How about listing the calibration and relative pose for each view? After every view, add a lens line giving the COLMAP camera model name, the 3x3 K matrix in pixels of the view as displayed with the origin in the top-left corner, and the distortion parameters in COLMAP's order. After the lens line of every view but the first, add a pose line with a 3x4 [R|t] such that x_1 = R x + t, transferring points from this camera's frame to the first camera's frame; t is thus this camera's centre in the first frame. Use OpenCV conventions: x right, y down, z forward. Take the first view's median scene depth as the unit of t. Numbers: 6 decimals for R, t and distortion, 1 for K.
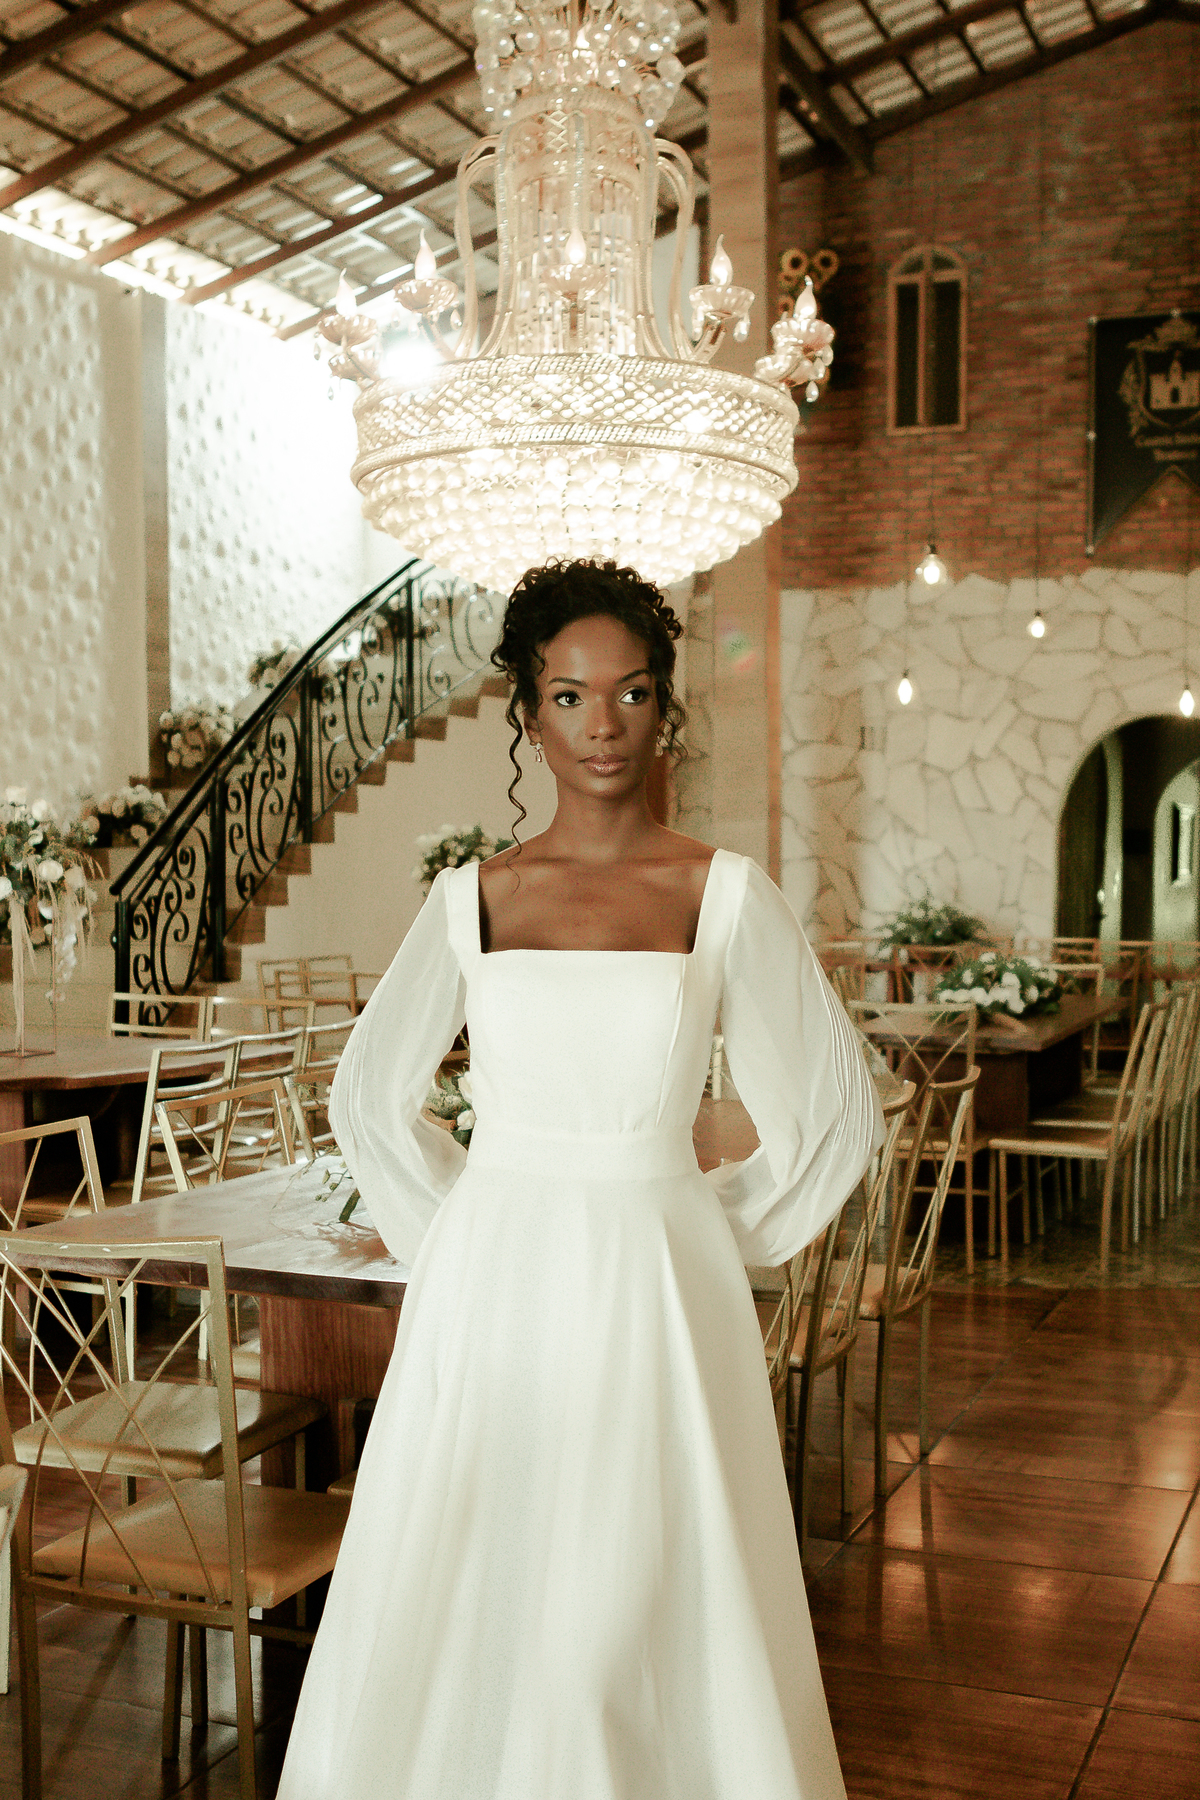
lens RADIAL K [[2230.1, 0, 604.5], [0, 2230.1, 891.6], [0, 0, 1]] dist [0.013684, 0.000000]
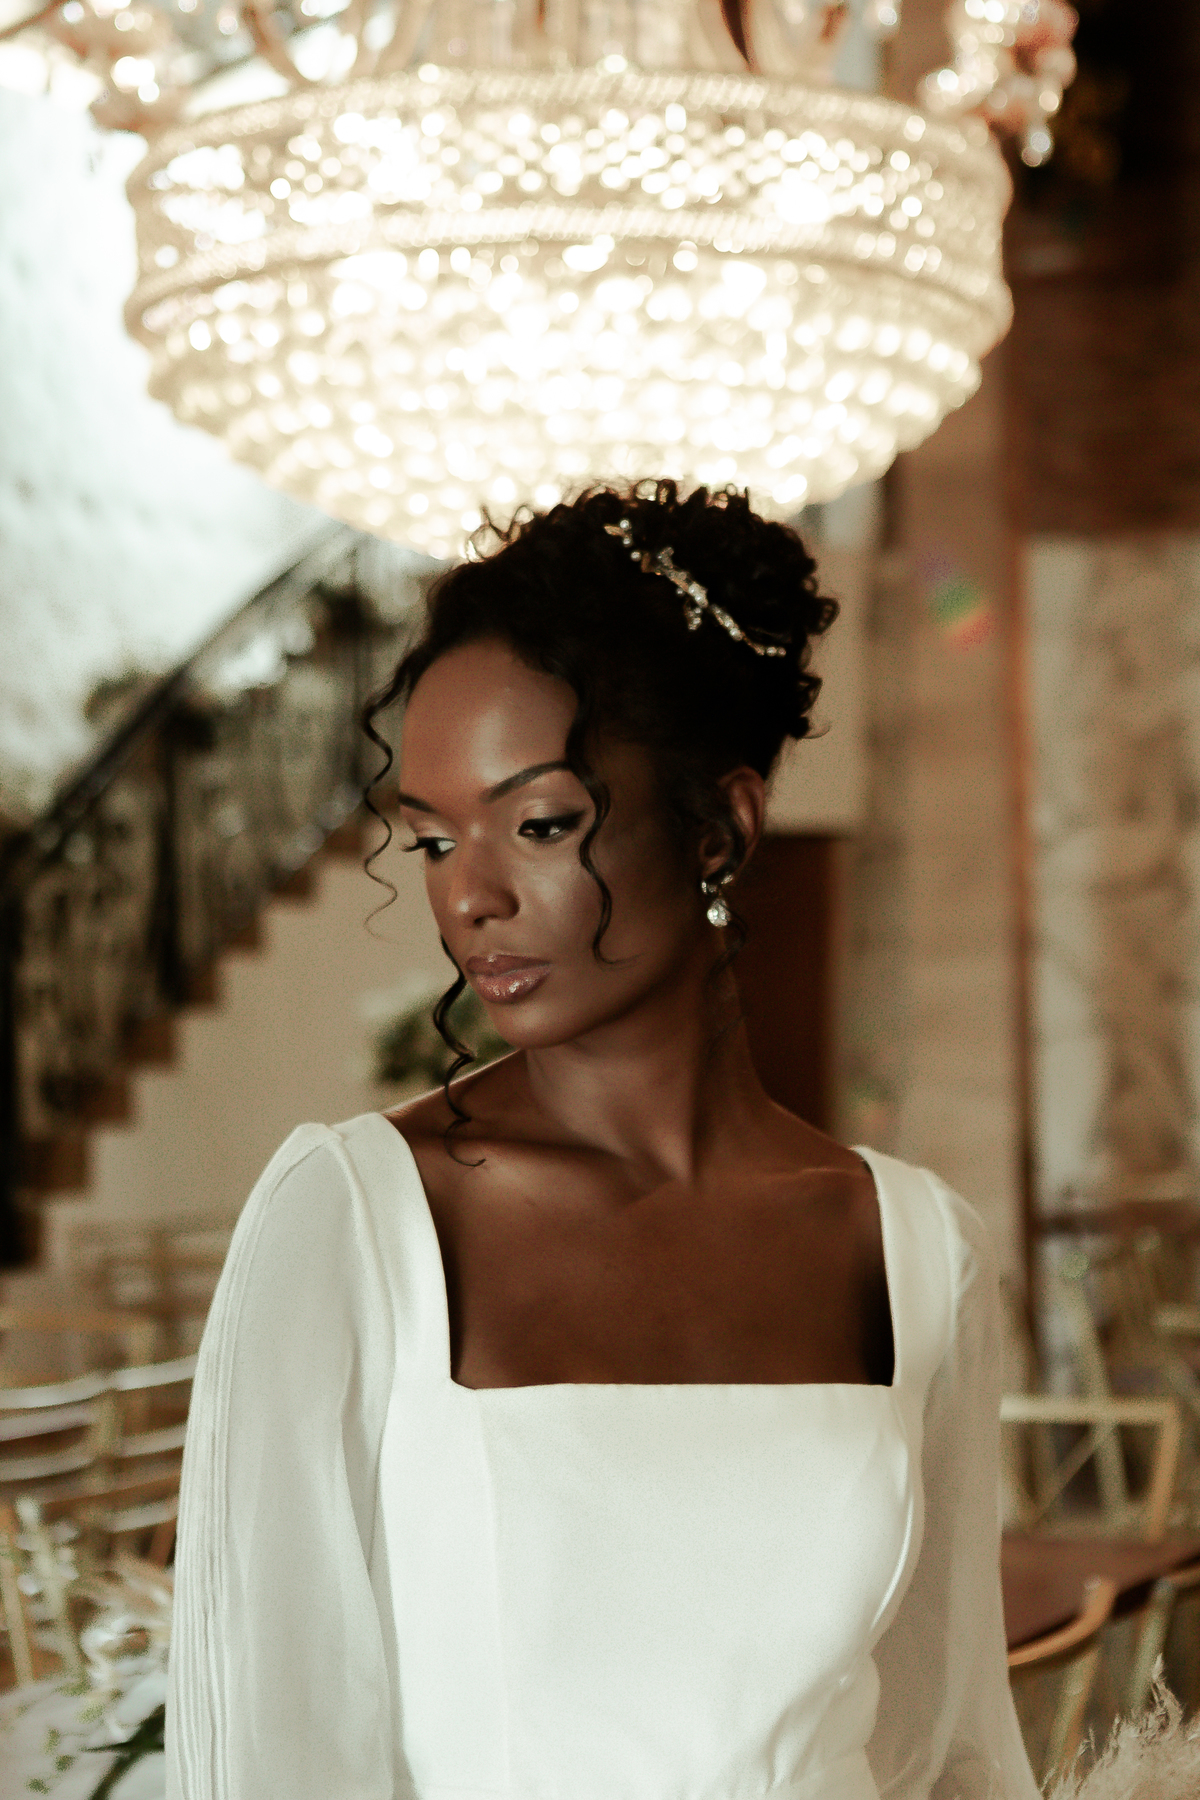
lens RADIAL K [[3763.8, 0, 594.5], [0, 3763.8, 893.3], [0, 0, 1]] dist [0.024260, 0.000000]
pose [[0.998909, -0.012024, -0.045125, 0.013855], [0.009969, 0.998915, -0.045490, -0.007677], [0.045623, 0.044991, 0.997945, 0.071988]]
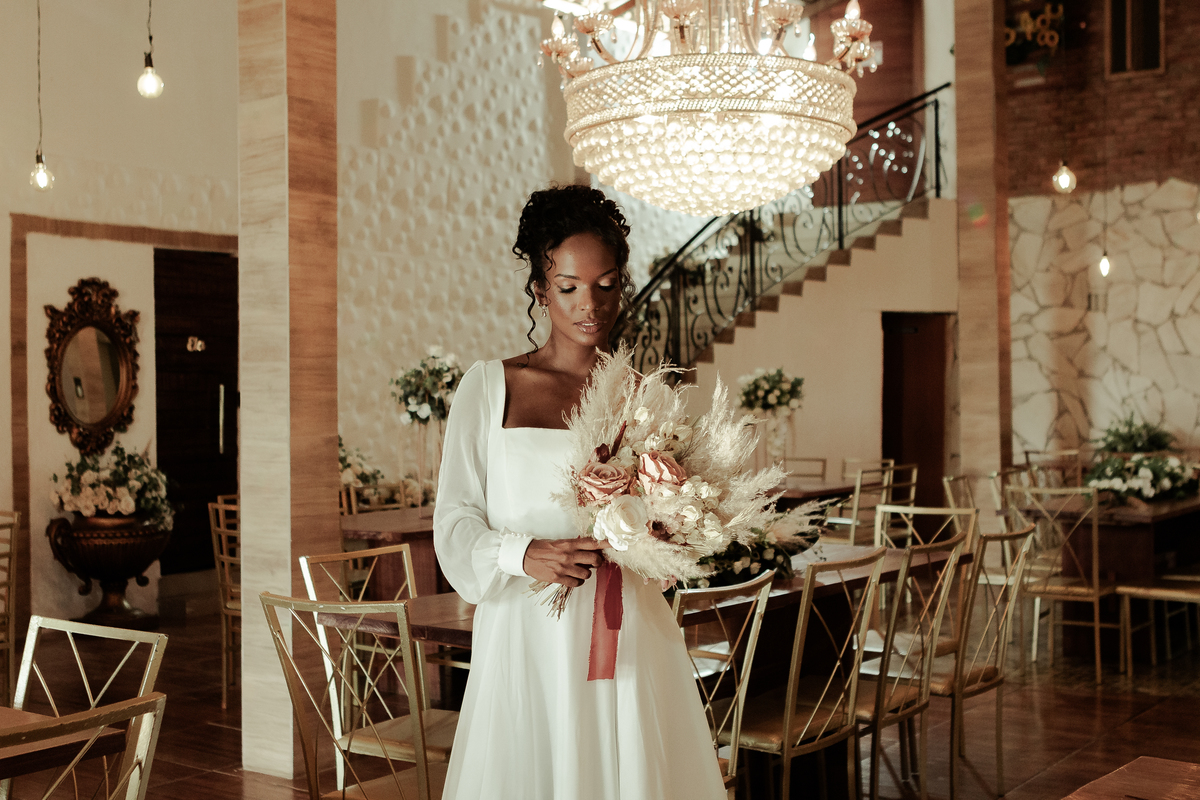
lens RADIAL K [[1622.3, 0, 604.3], [0, 1622.3, 395.1], [0, 0, 1]] dist [0.045554, 0.000000]
pose [[0.968276, -0.012571, -0.249566, 0.088101], [0.007360, 0.999735, -0.021804, 0.008821], [0.249774, 0.019275, 0.968112, -0.044162]]
